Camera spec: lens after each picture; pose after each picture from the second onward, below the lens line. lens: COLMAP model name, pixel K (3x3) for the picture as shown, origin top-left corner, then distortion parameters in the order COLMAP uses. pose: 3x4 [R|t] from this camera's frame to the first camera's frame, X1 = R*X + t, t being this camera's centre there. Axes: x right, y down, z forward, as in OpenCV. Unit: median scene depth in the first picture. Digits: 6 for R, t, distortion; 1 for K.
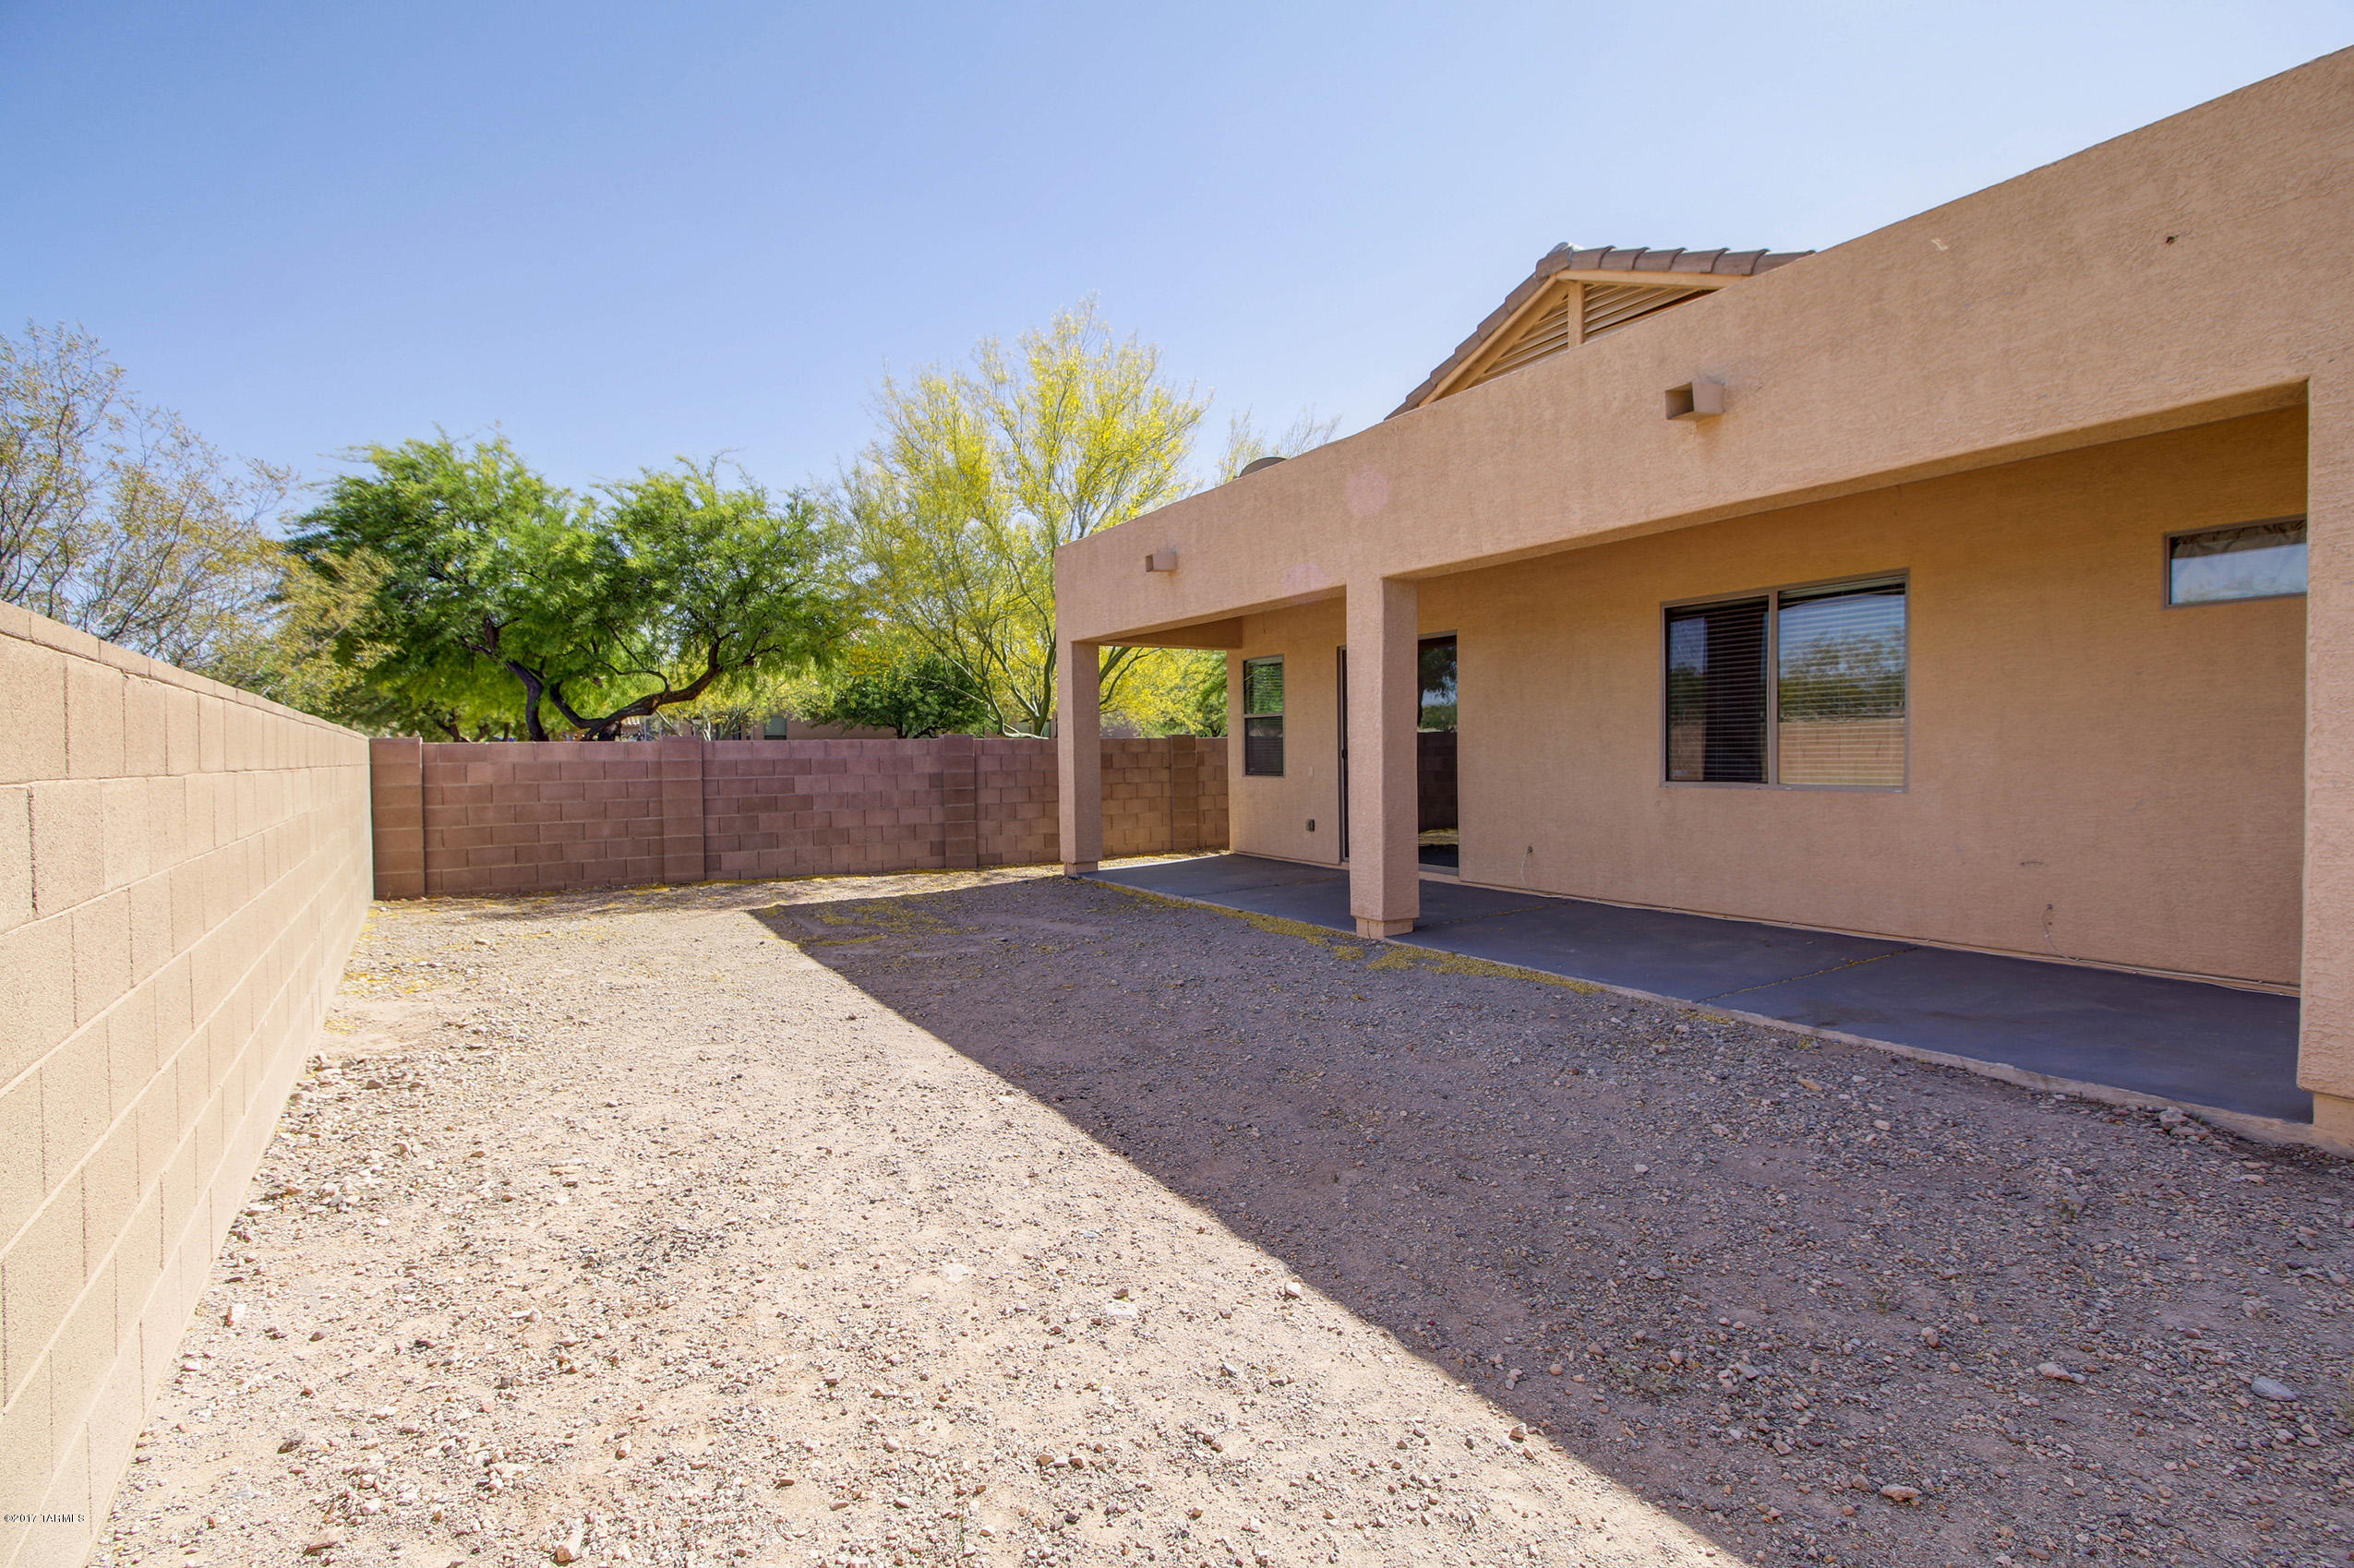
lens RADIAL K [[1072.7, 0, 1174.1], [0, 1072.7, 771.1], [0, 0, 1]] dist [0.001972, -0.000885]
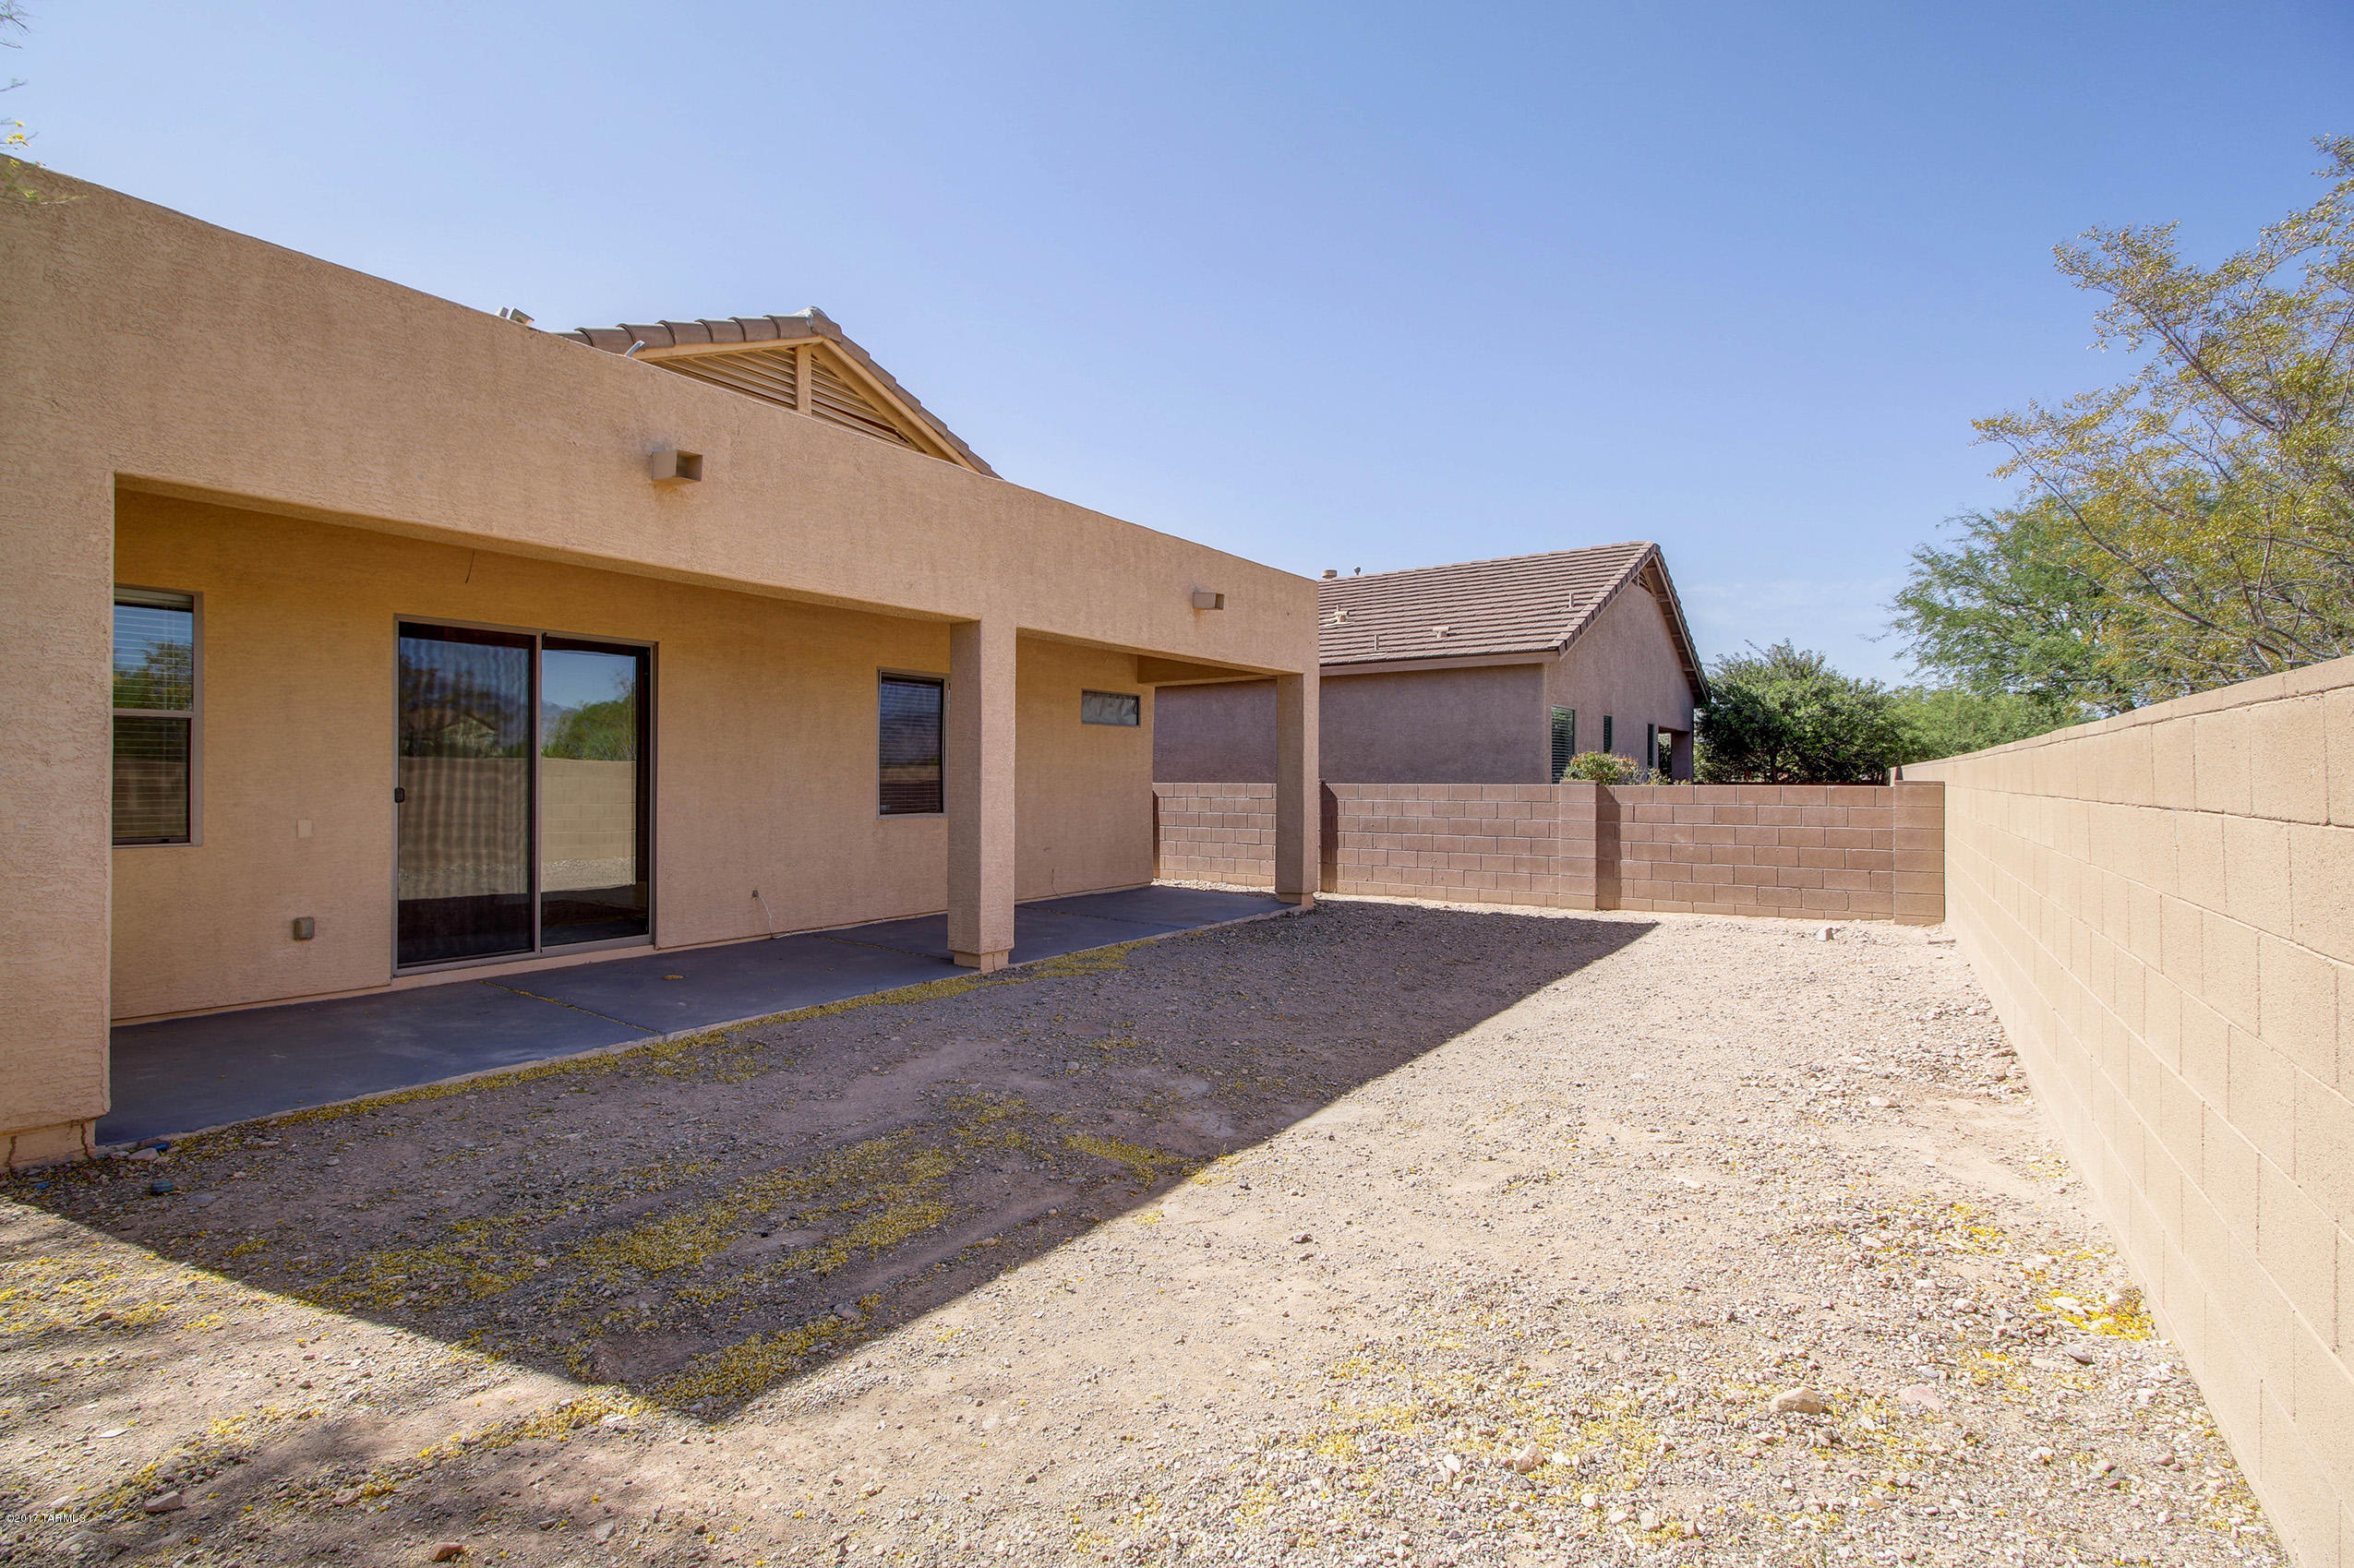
lens RADIAL K [[1072.7, 0, 1174.0], [0, 1072.7, 783.1], [0, 0, 1]] dist [0.001972, -0.000885]
pose [[-0.383688, 0.008579, 0.923423, -0.776138], [0.022711, 0.999742, 0.000149, -0.018839], [-0.923184, 0.021030, -0.383784, 1.142147]]
